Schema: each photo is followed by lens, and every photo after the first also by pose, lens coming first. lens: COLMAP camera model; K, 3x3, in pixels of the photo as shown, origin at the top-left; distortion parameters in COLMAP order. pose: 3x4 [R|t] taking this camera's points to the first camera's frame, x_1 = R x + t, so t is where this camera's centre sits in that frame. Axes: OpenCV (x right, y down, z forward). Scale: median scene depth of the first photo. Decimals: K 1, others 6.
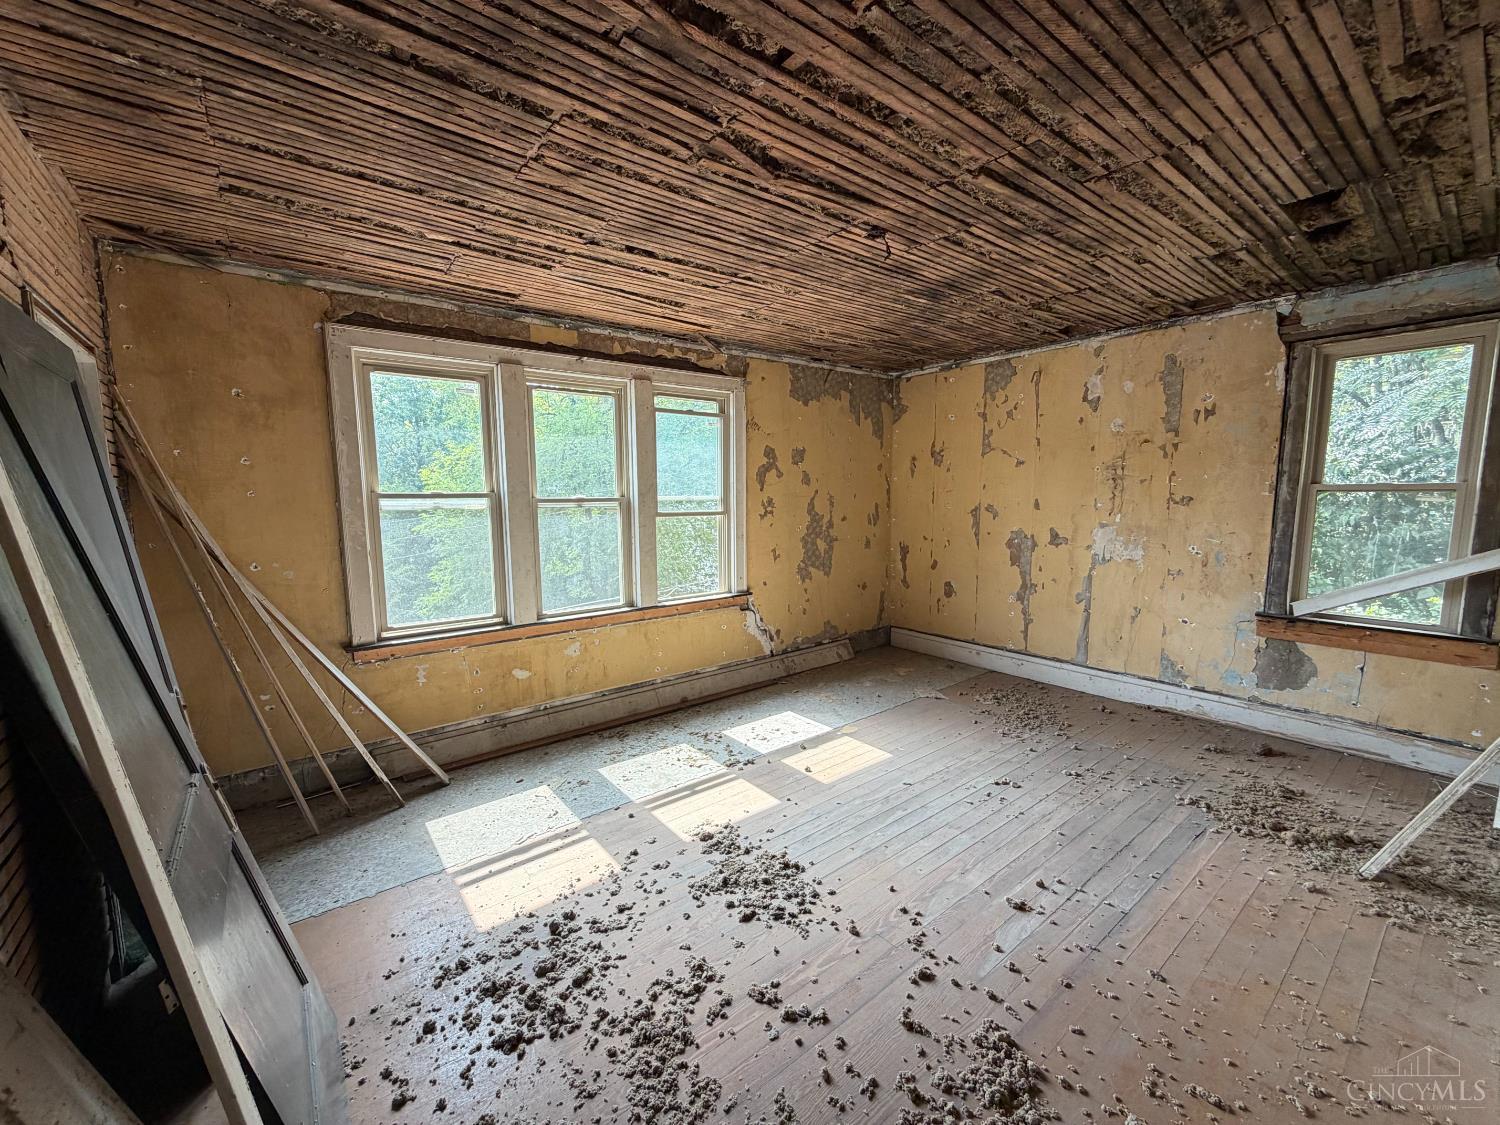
lens RADIAL K [[599.3, 0, 743.3], [0, 599.3, 565.2], [0, 0, 1]] dist [-0.000409, 0.000365]
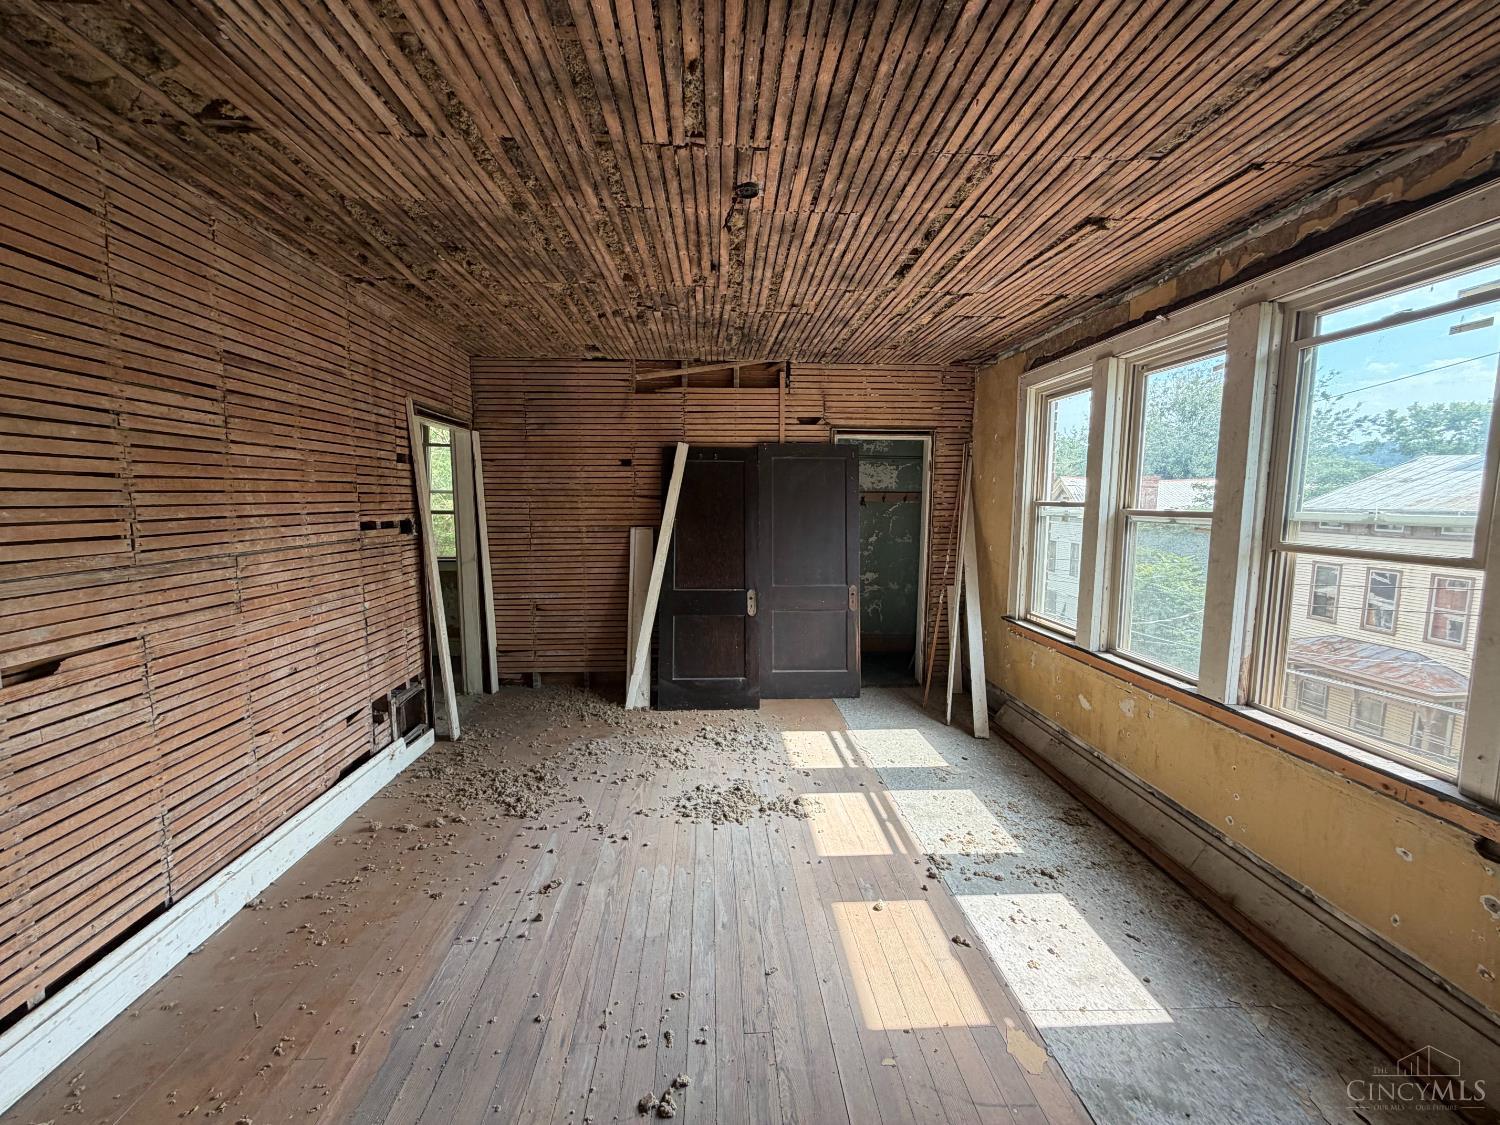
lens RADIAL K [[599.3, 0, 743.6], [0, 599.3, 566.7], [0, 0, 1]] dist [-0.000409, 0.000365]
pose [[-0.570460, 0.101139, -0.815074, 0.706324], [-0.094269, 0.977768, 0.187305, -0.154926], [0.815897, 0.183686, -0.548244, 1.153240]]
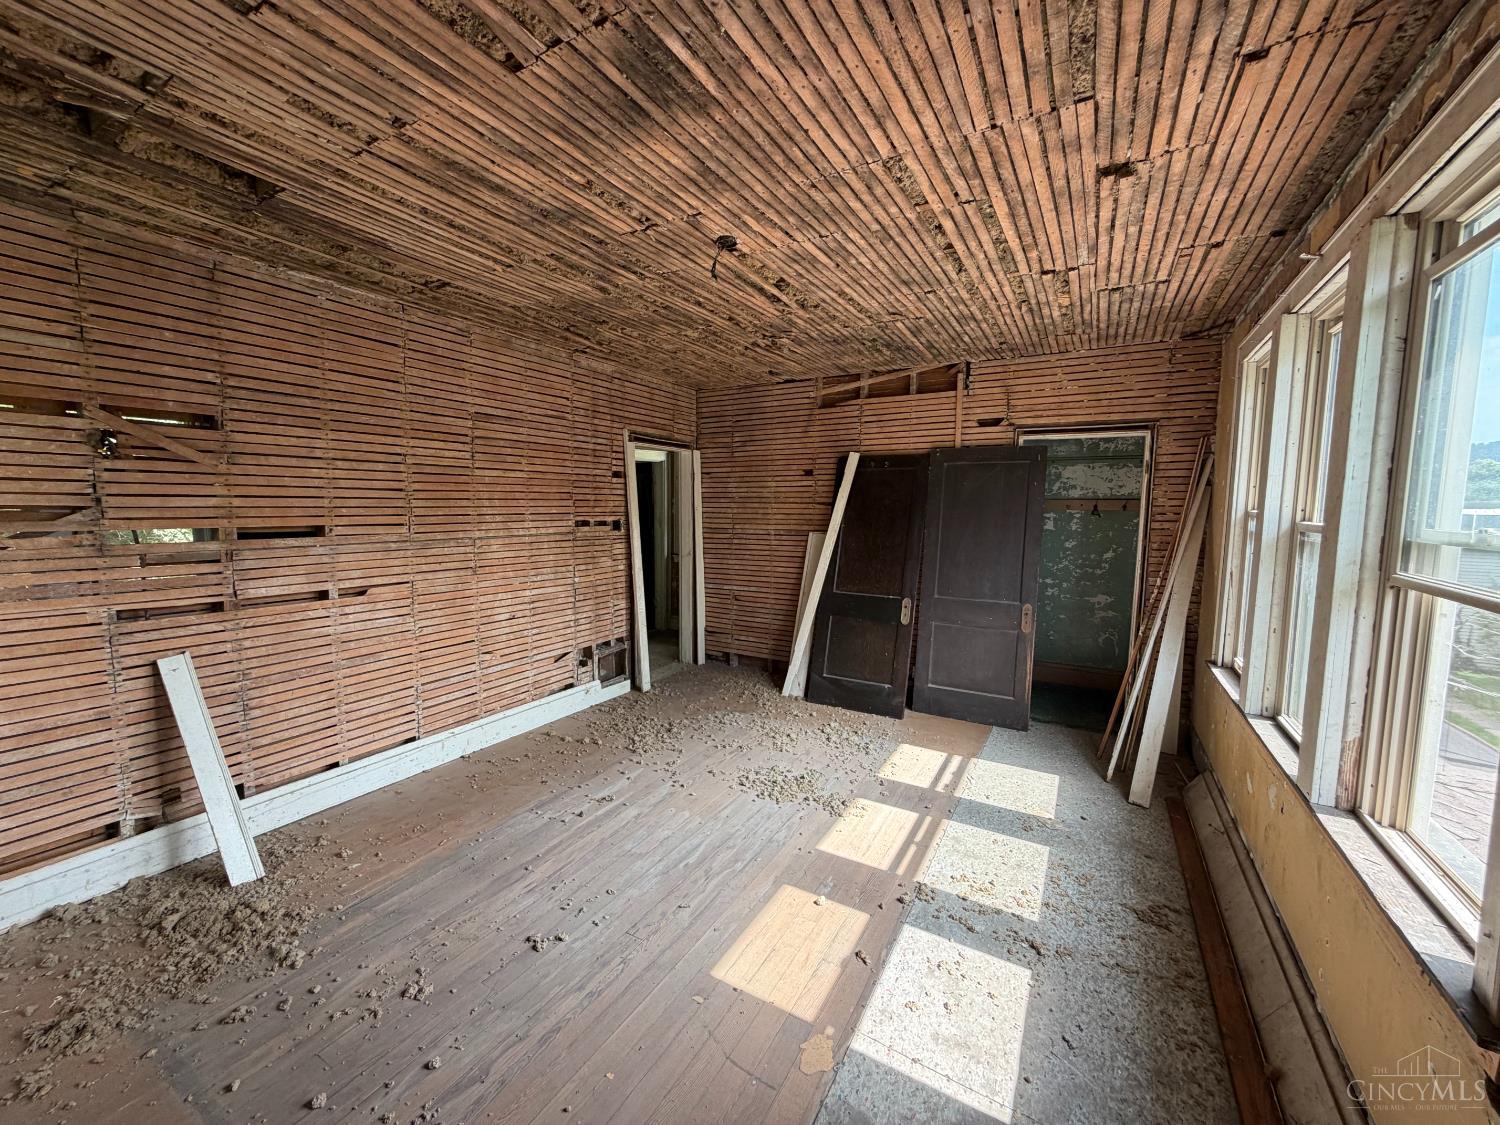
lens RADIAL K [[599.3, 0, 742.2], [0, 599.3, 567.3], [0, 0, 1]] dist [-0.000409, 0.000365]
pose [[-0.928224, 0.041143, -0.369740, 0.431190], [-0.043003, 0.975338, 0.216487, -0.192557], [0.369528, 0.216849, -0.903563, 1.488335]]
